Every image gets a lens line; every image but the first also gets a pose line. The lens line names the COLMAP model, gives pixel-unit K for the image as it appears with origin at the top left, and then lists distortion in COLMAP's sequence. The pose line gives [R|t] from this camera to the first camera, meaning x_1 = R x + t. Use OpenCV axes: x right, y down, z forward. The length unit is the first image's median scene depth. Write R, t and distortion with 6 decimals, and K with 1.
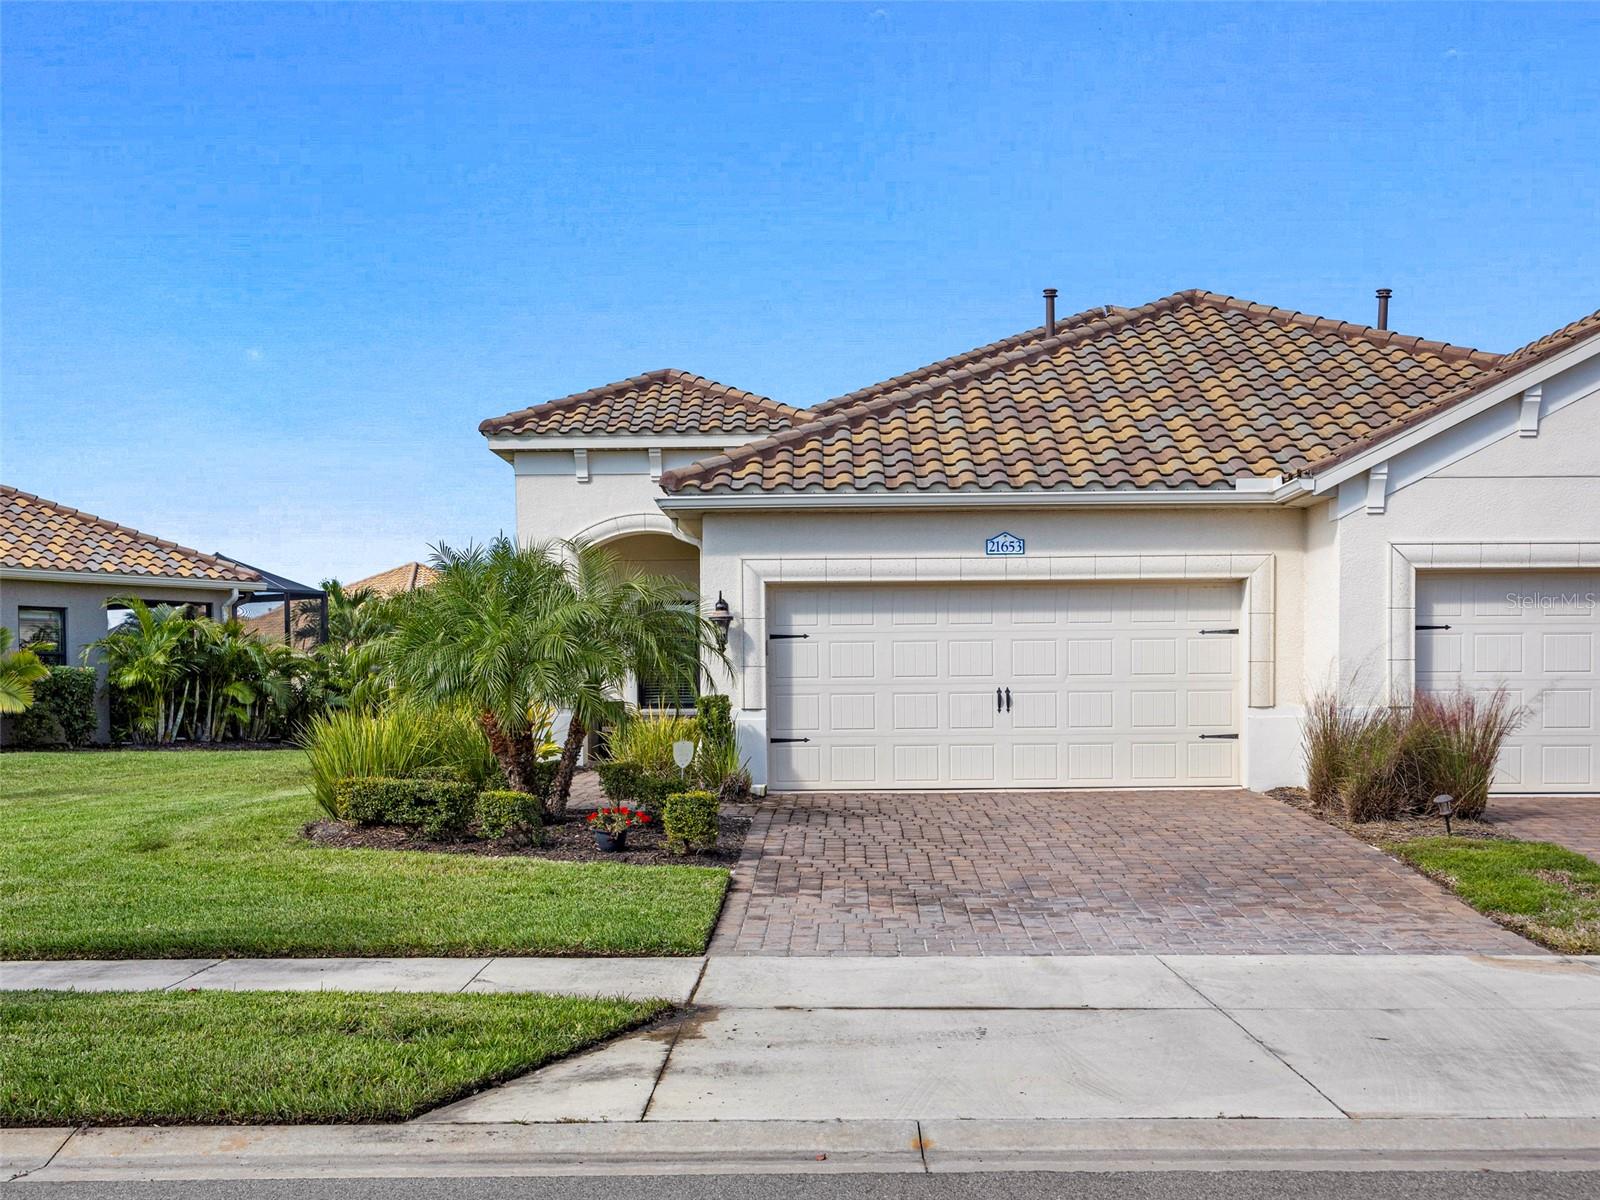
lens RADIAL K [[1559.4, 0, 800.0], [0, 1559.4, 600.0], [0, 0, 1]] dist [0.002084, 0.011758]
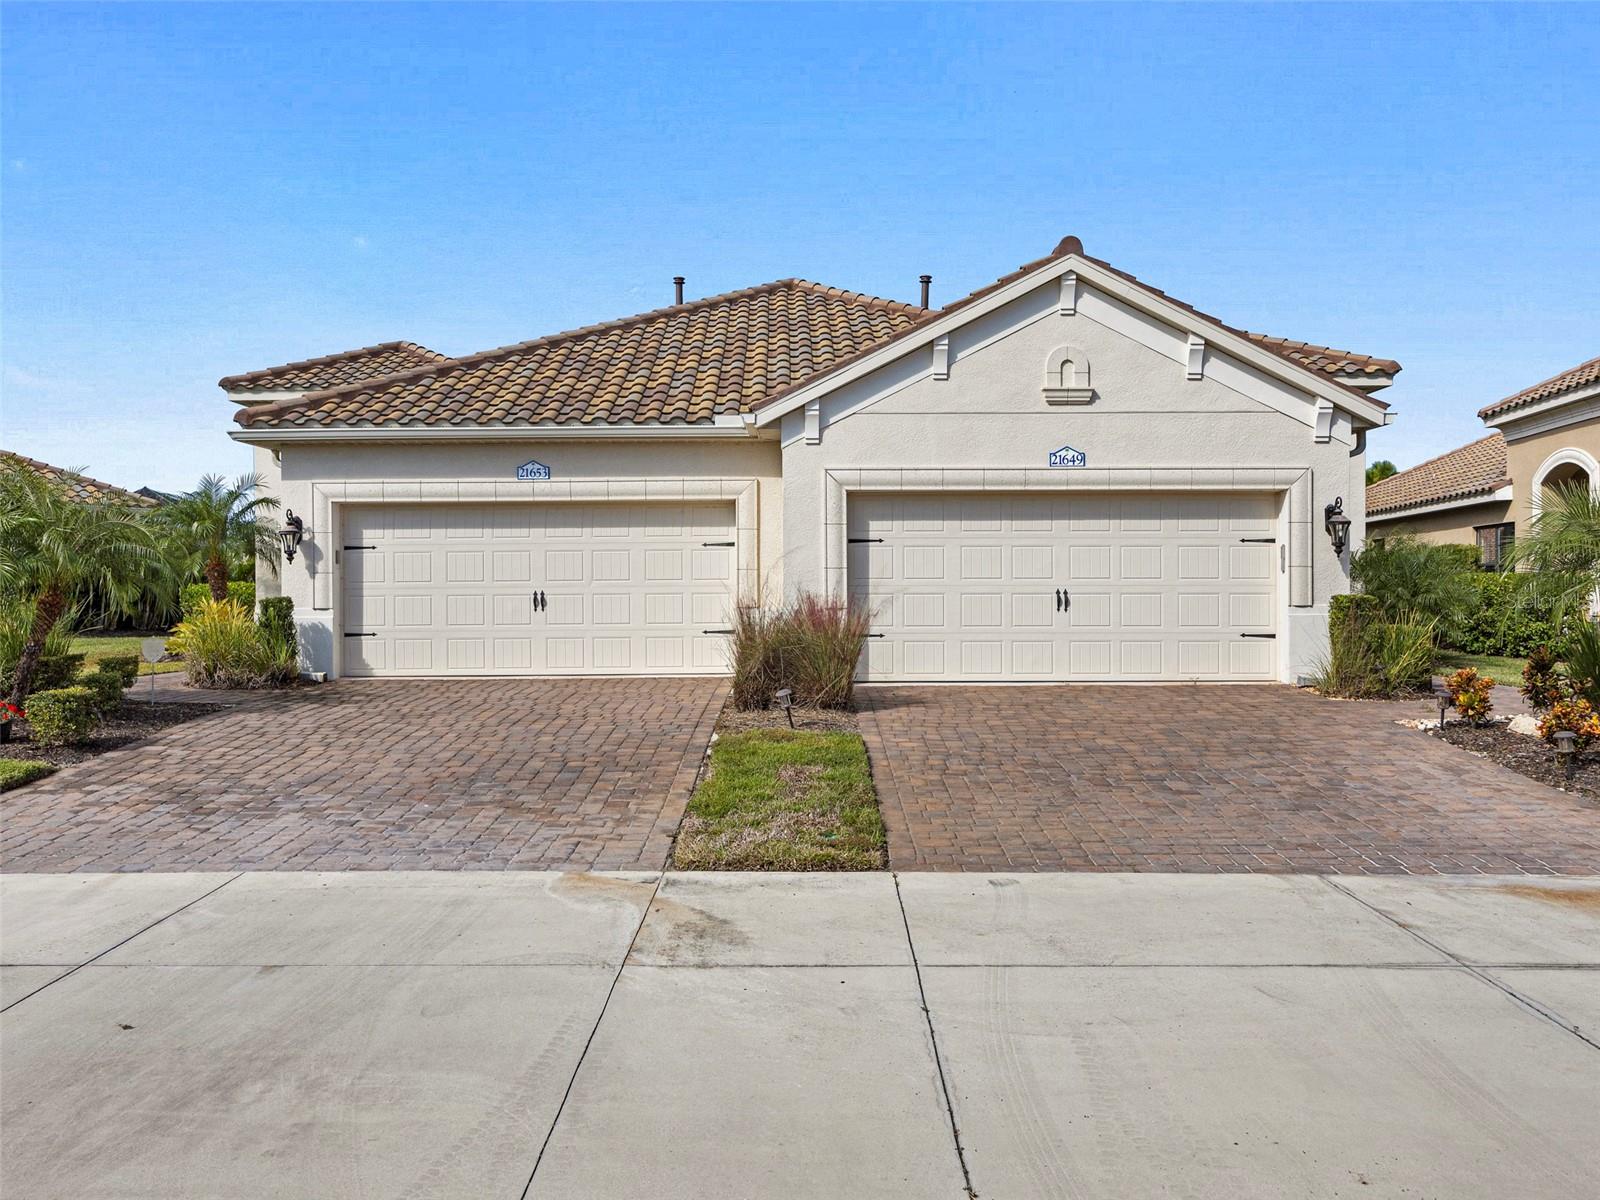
lens RADIAL K [[1036.4, 0, 800.2], [0, 1036.4, 498.3], [0, 0, 1]] dist [0.002250, 0.001052]
pose [[0.999986, 0.002192, 0.004911, 0.336281], [-0.002047, 0.999567, -0.029369, 0.008352], [-0.004973, 0.029359, 0.999557, 0.205792]]
